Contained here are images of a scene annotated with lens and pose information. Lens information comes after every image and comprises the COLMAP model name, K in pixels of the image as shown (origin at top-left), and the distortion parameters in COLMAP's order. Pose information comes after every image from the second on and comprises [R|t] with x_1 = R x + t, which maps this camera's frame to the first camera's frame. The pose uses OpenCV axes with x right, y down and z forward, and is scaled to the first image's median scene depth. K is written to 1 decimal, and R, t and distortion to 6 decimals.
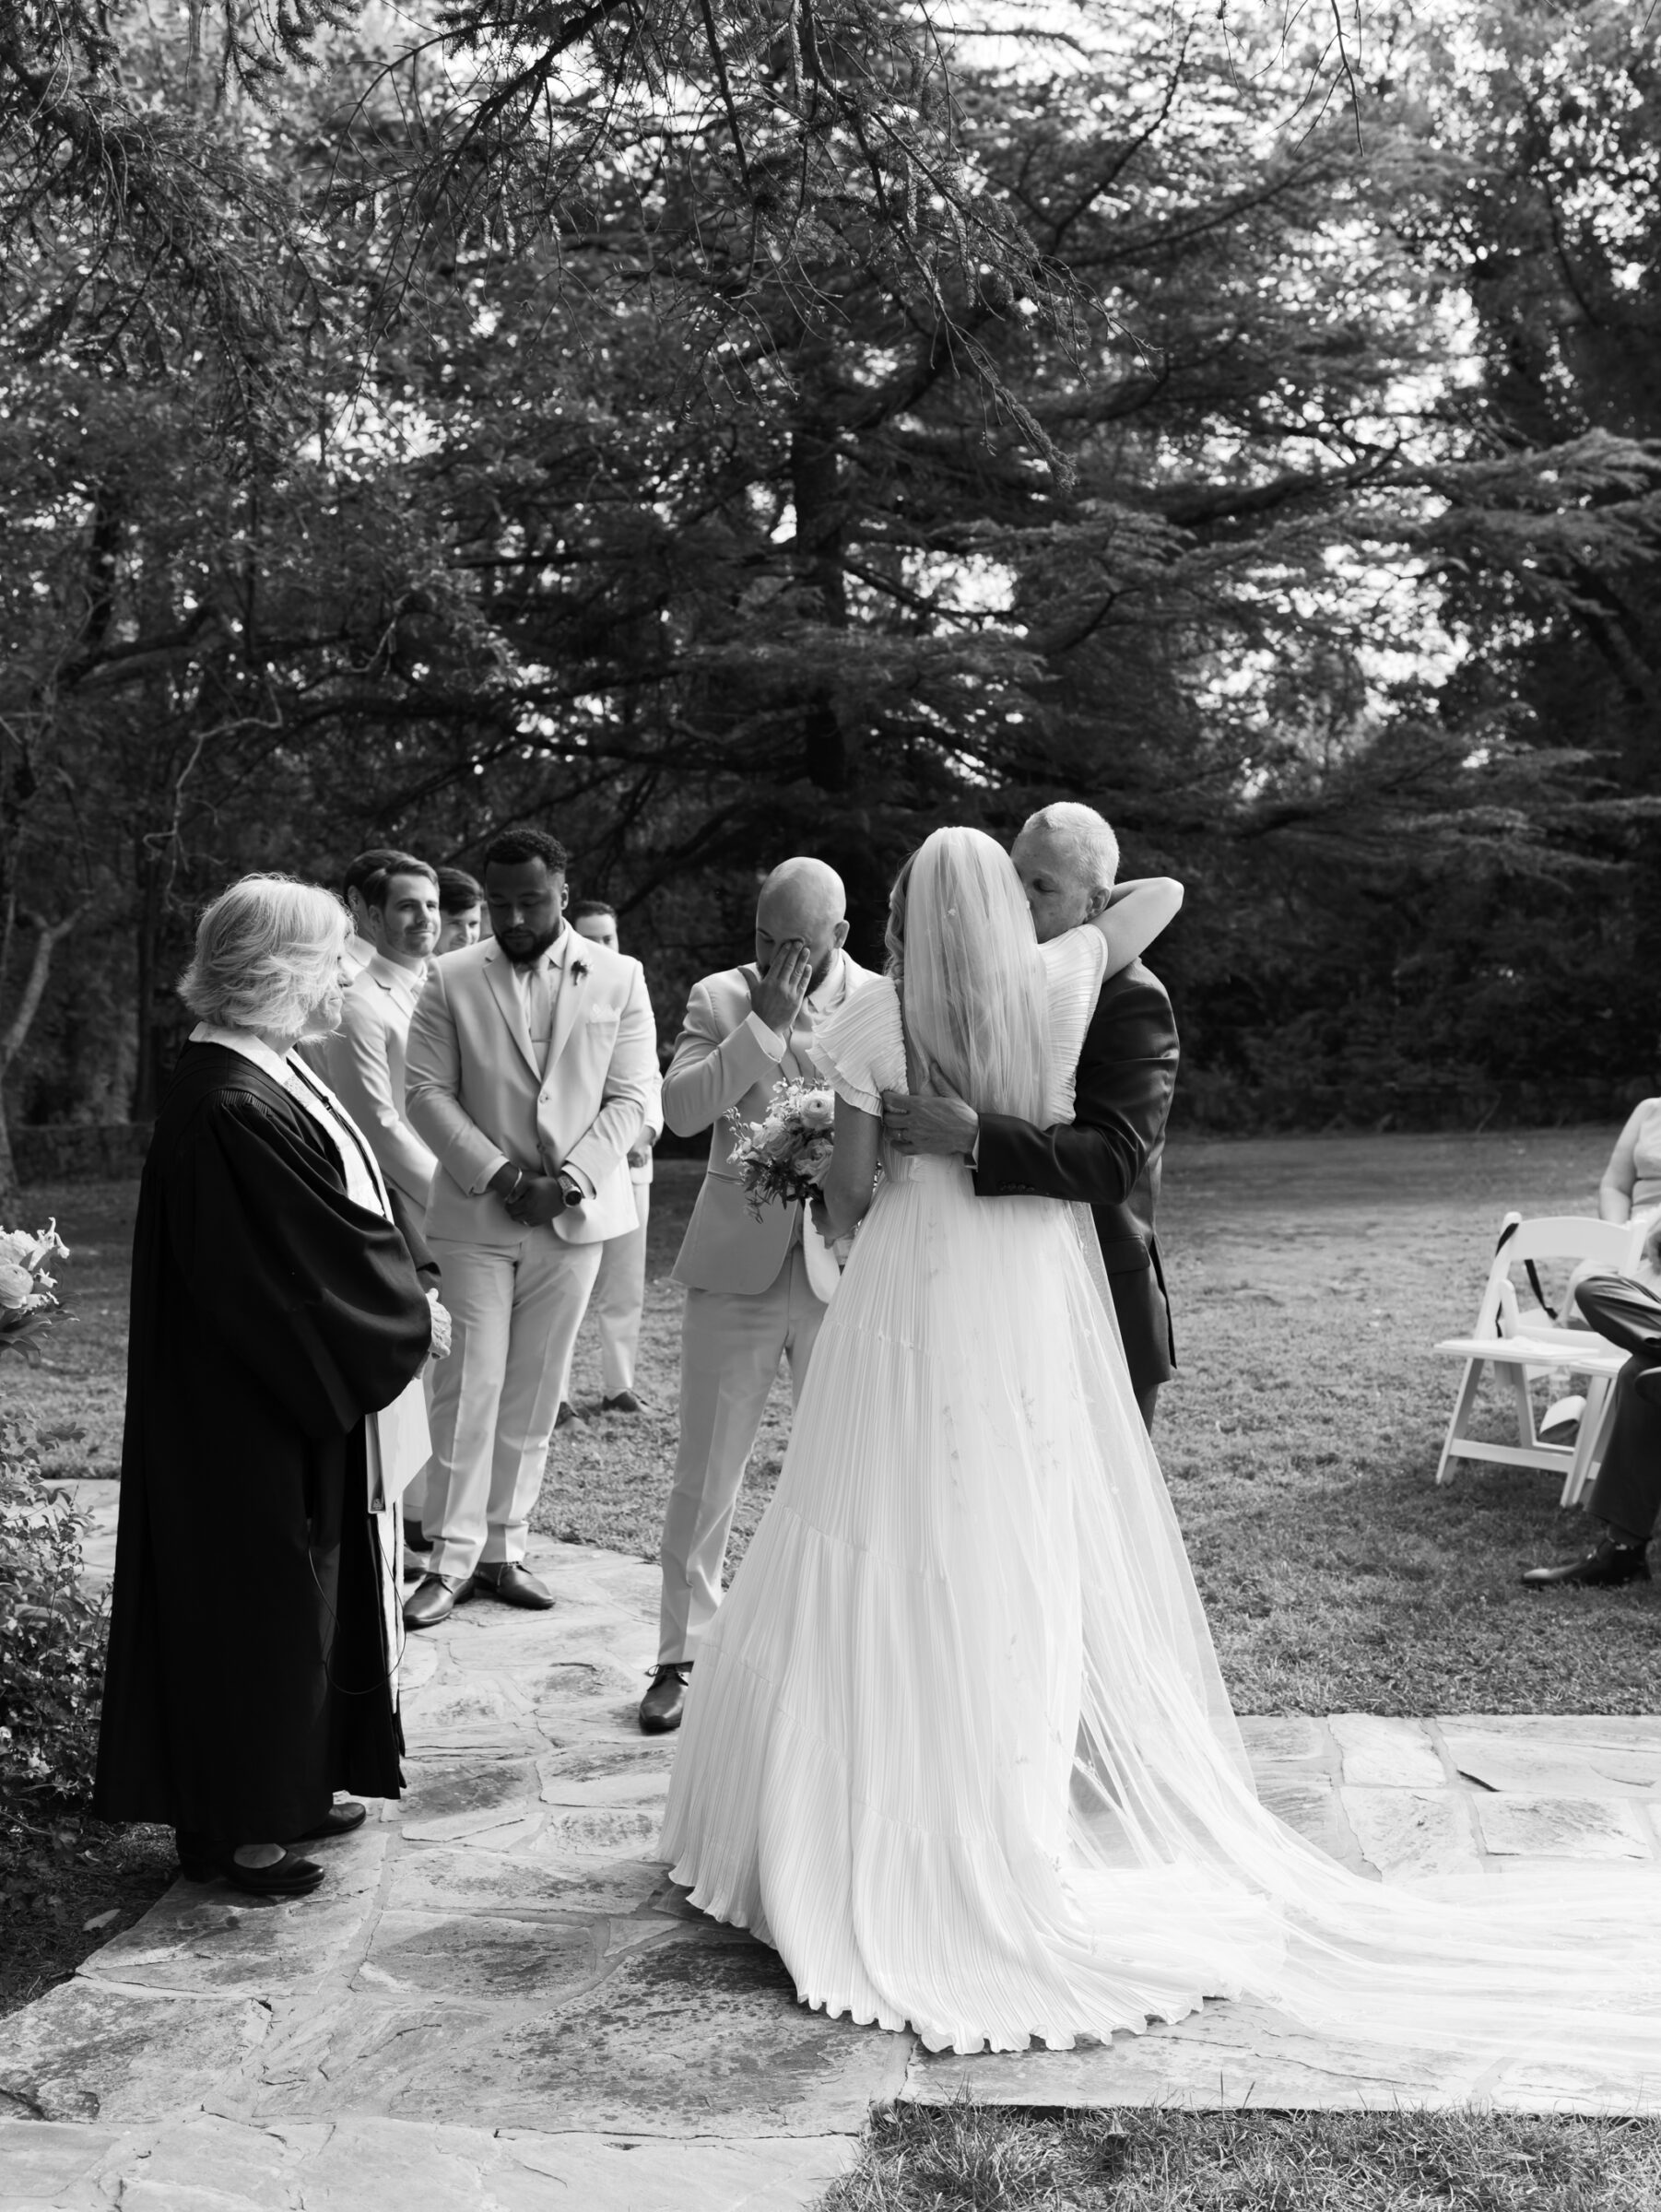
lens RADIAL K [[2522.1, 0, 830.5], [0, 2522.1, 1106.0], [0, 0, 1]] dist [-0.005417, -0.001356]
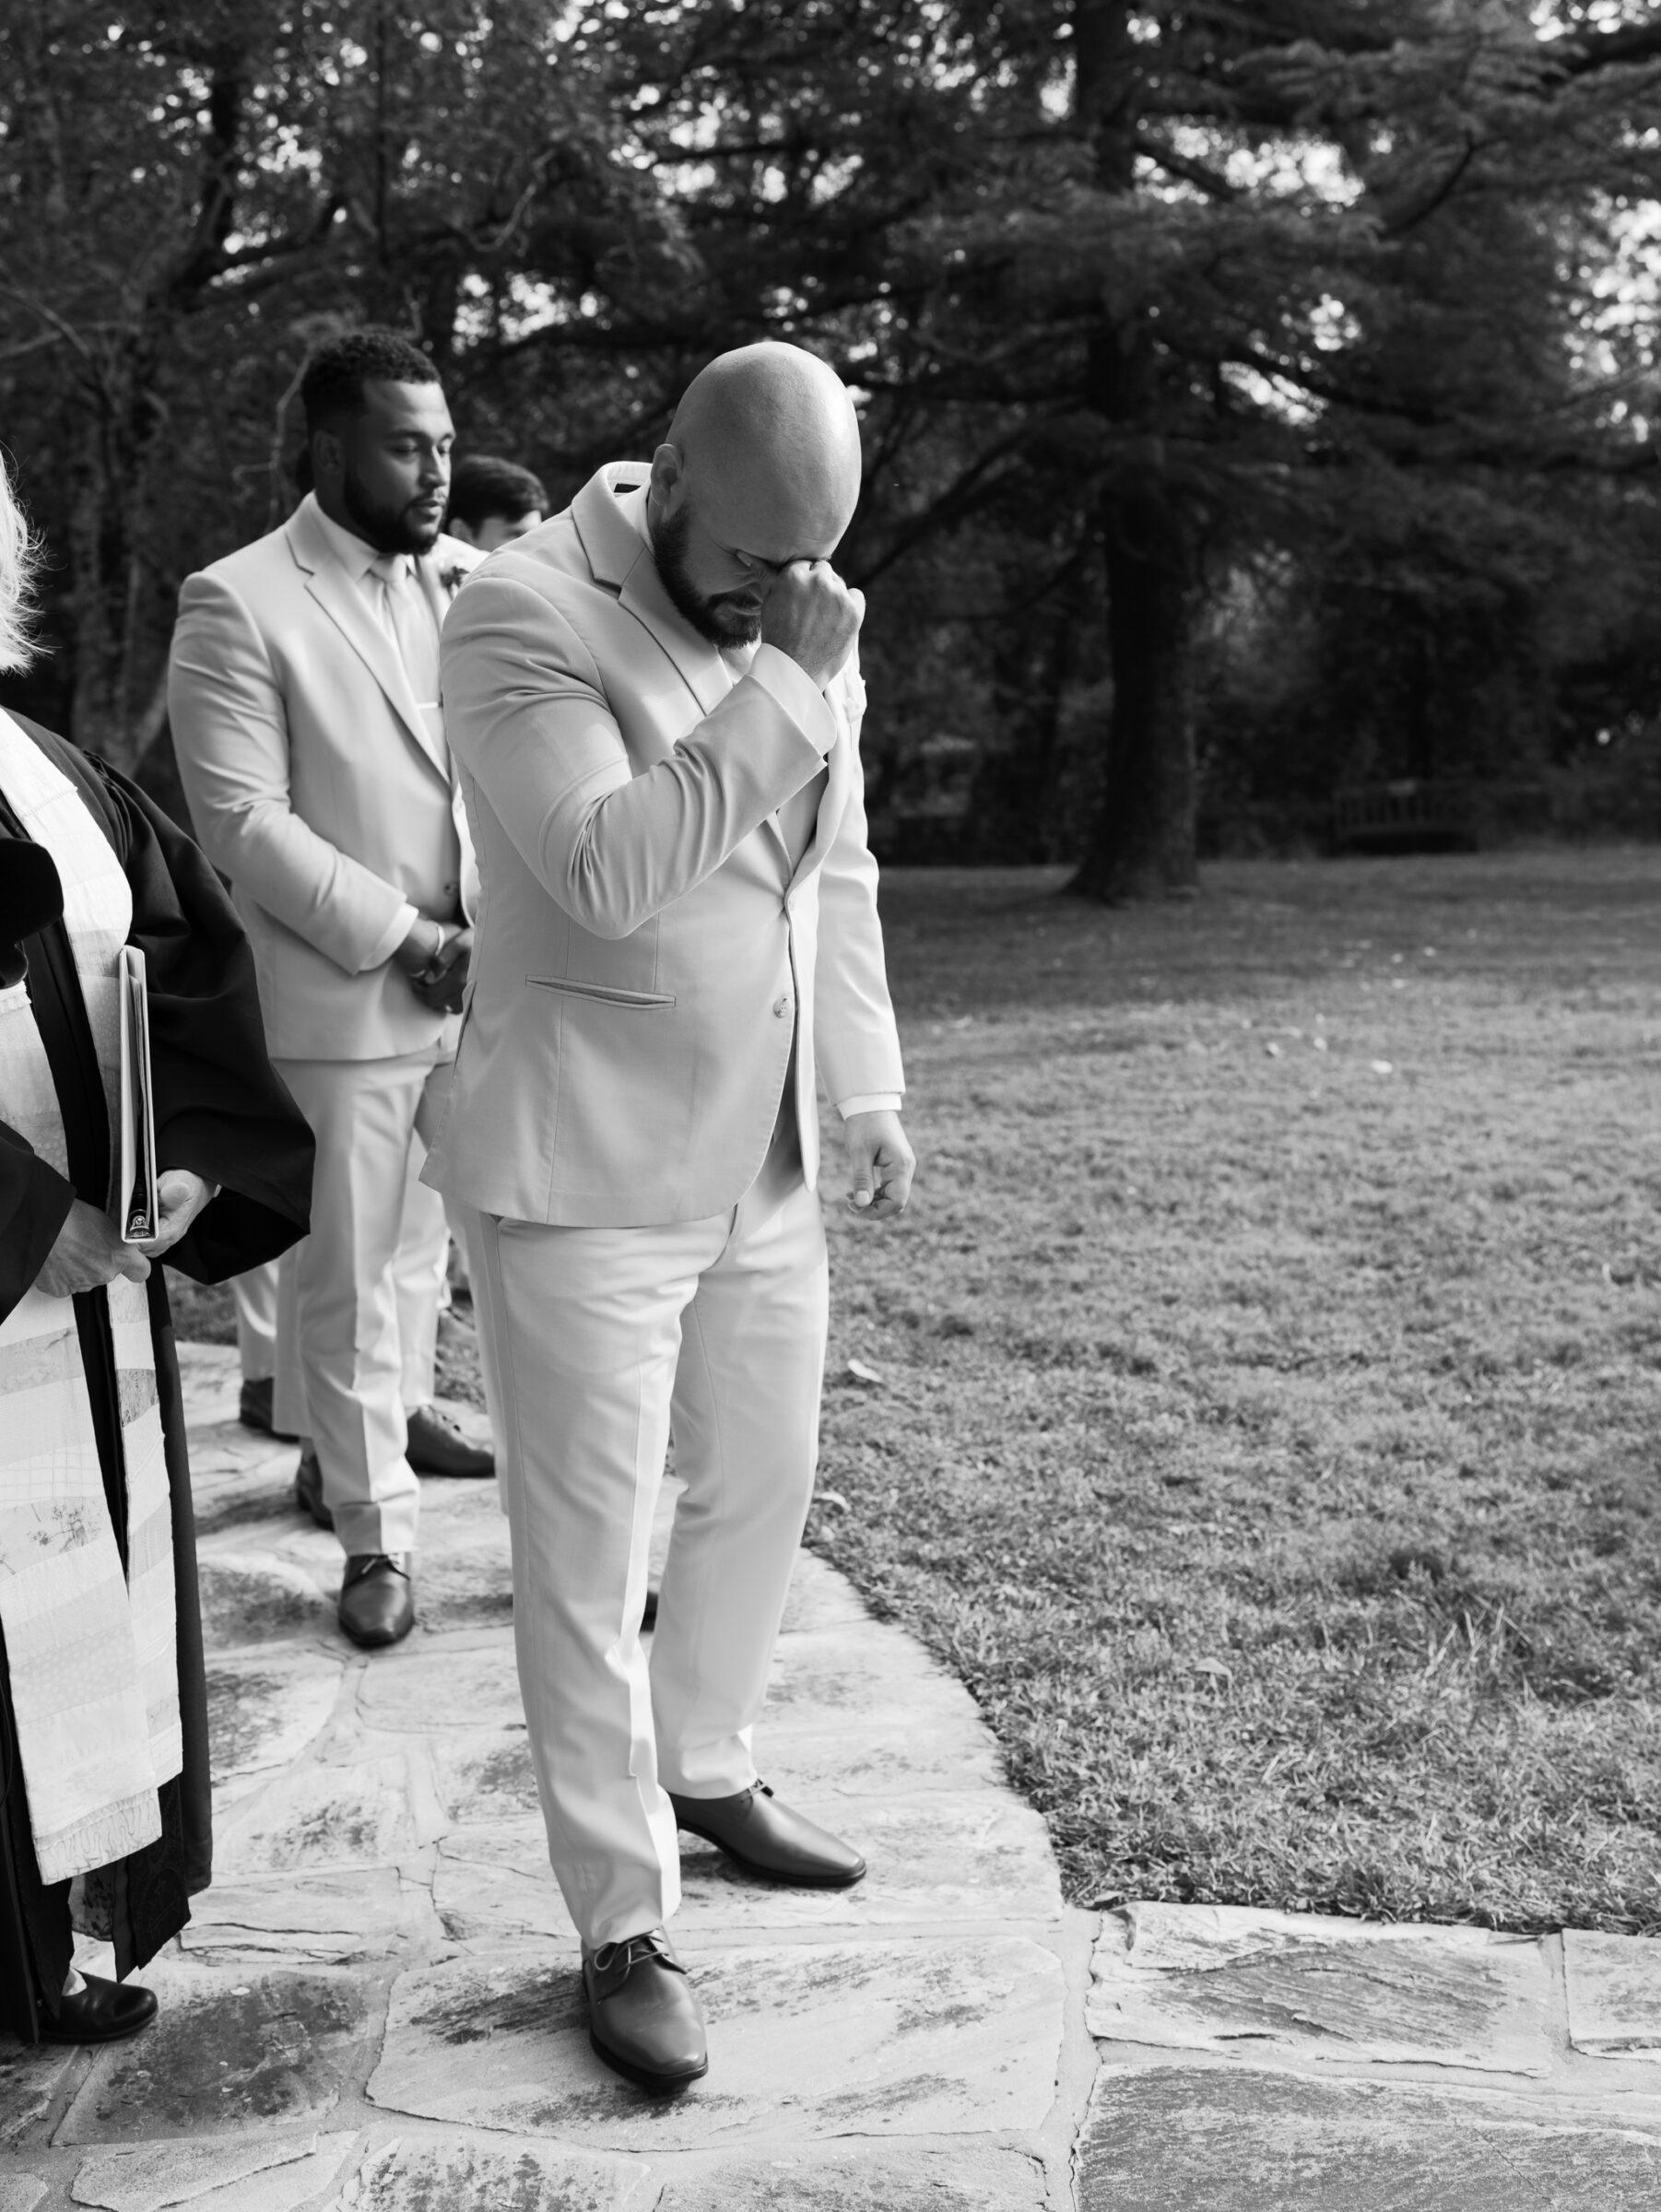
lens RADIAL K [[2522.1, 0, 830.5], [0, 2522.1, 1106.0], [0, 0, 1]] dist [-0.005417, -0.001356]
pose [[0.991907, 0.012204, -0.126379, 0.022472], [0.002630, 0.993182, 0.116545, 0.000836], [0.126940, -0.115935, 0.985112, 0.226110]]
